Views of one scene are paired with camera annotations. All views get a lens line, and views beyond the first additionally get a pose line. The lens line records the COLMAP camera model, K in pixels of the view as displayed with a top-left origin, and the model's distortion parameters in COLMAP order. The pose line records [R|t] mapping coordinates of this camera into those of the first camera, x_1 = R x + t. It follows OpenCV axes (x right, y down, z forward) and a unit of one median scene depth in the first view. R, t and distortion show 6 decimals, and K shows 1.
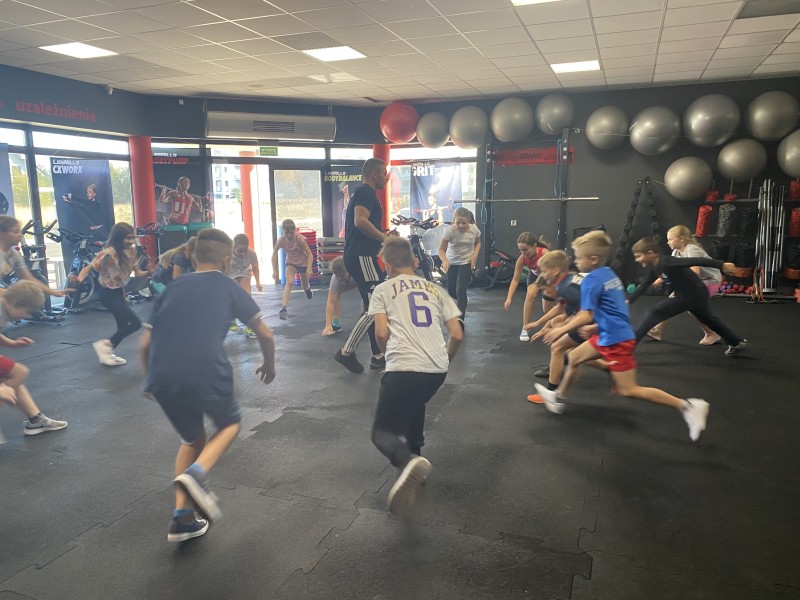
lens RADIAL K [[607.9, 0, 395.2], [0, 607.9, 303.6], [0, 0, 1]] dist [0.035860, -0.033285]
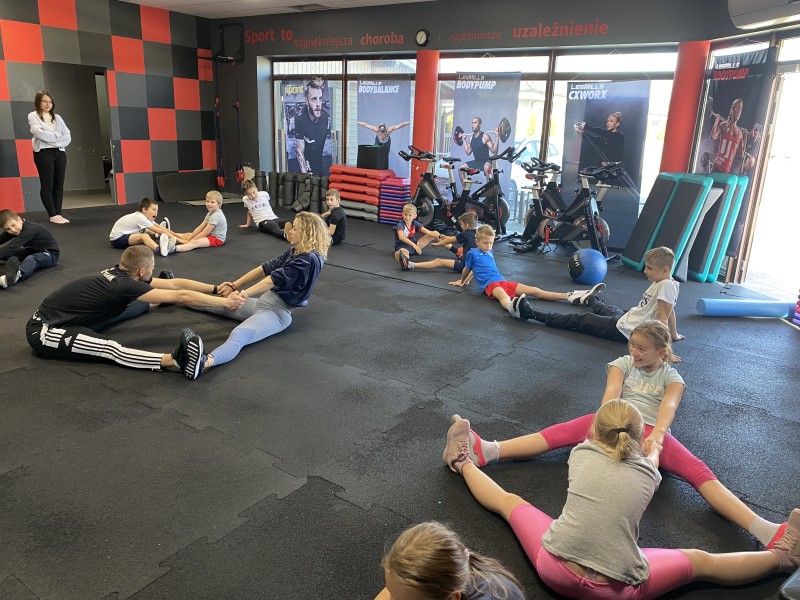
lens RADIAL K [[607.9, 0, 405.6], [0, 607.9, 299.8], [0, 0, 1]] dist [0.035860, -0.033285]
pose [[-0.234440, 0.272882, -0.933045, 0.406773], [-0.202259, 0.925099, 0.321378, -0.158660], [0.950857, 0.264060, -0.161687, 0.879436]]
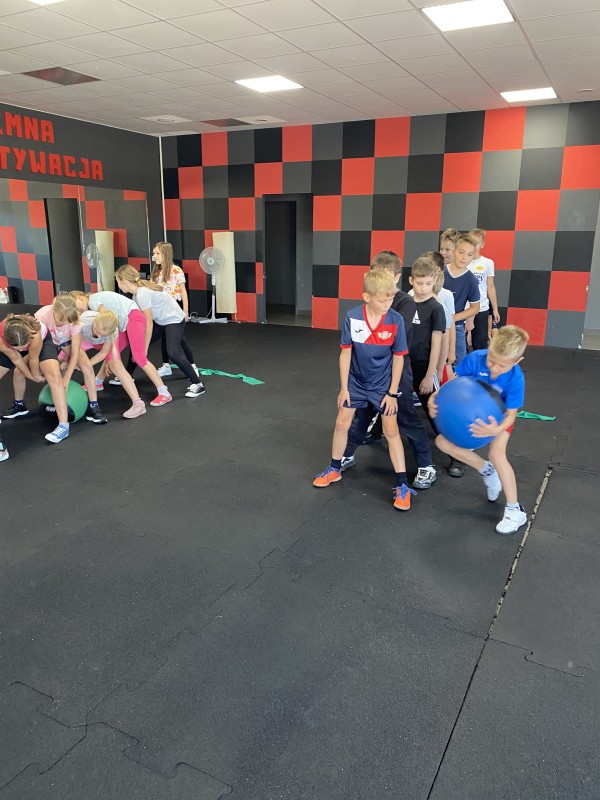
lens RADIAL K [[607.9, 0, 291.6], [0, 607.9, 399.2], [0, 0, 1]] dist [0.035860, -0.033285]
pose [[-0.993837, -0.022023, 0.108640, -0.103300], [0.025708, 0.907550, 0.419156, -0.179110], [-0.107827, 0.419365, -0.901391, 1.026516]]
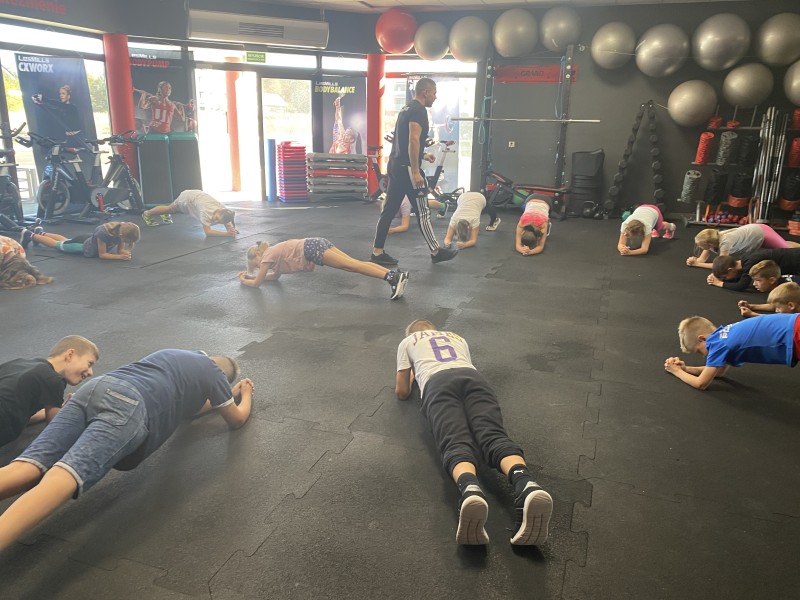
lens RADIAL K [[607.9, 0, 409.9], [0, 607.9, 292.5], [0, 0, 1]] dist [0.035860, -0.033285]
pose [[0.998697, 0.023432, 0.045337, -0.006001], [-0.028156, 0.993911, 0.106528, 0.003194], [-0.042564, -0.107665, 0.993276, 0.019627]]
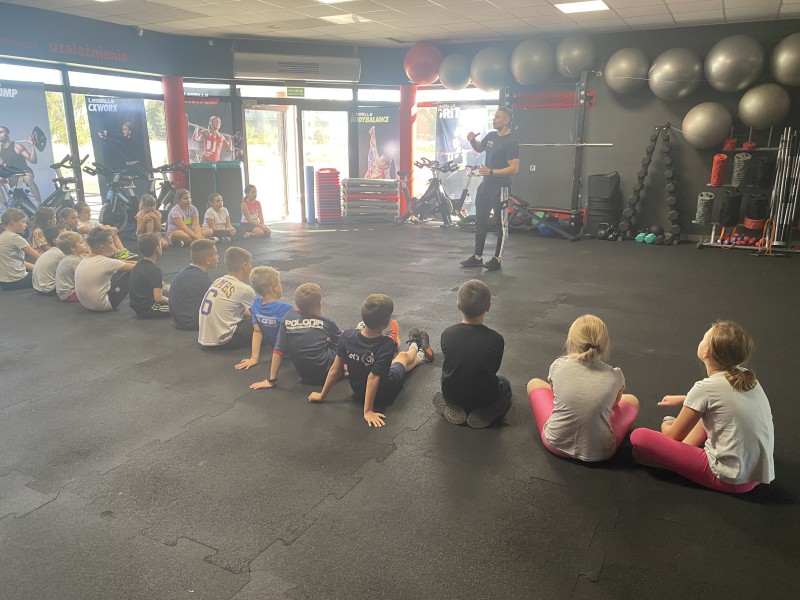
lens RADIAL K [[607.9, 0, 408.7], [0, 607.9, 306.0], [0, 0, 1]] dist [0.035860, -0.033285]
pose [[0.993179, 0.046991, -0.106715, 0.120466], [-0.037007, 0.994914, 0.093683, 0.007270], [0.110574, -0.089094, 0.989866, -0.038032]]
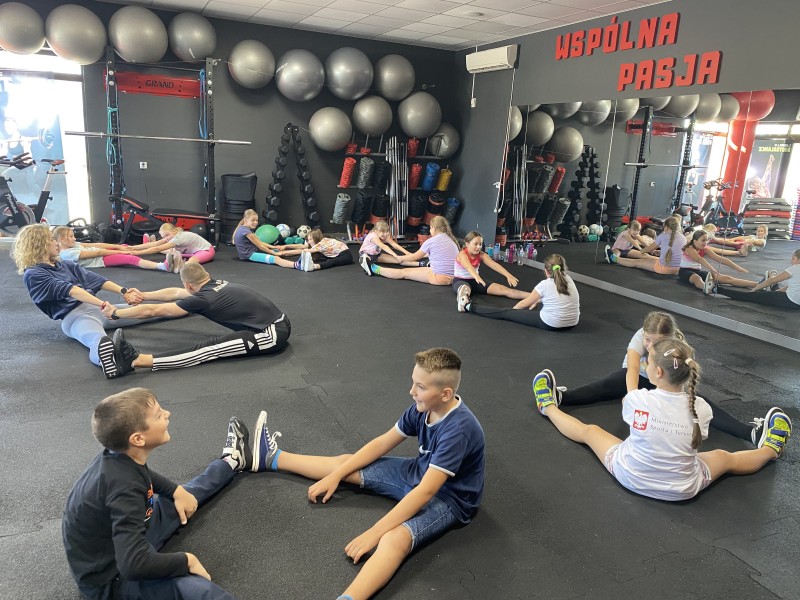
lens RADIAL K [[607.9, 0, 403.7], [0, 607.9, 297.0], [0, 0, 1]] dist [0.035860, -0.033285]
pose [[0.697643, -0.118394, 0.706595, -0.179221], [0.053986, 0.992135, 0.112935, -0.033934], [-0.714409, -0.040642, 0.698547, 0.184898]]
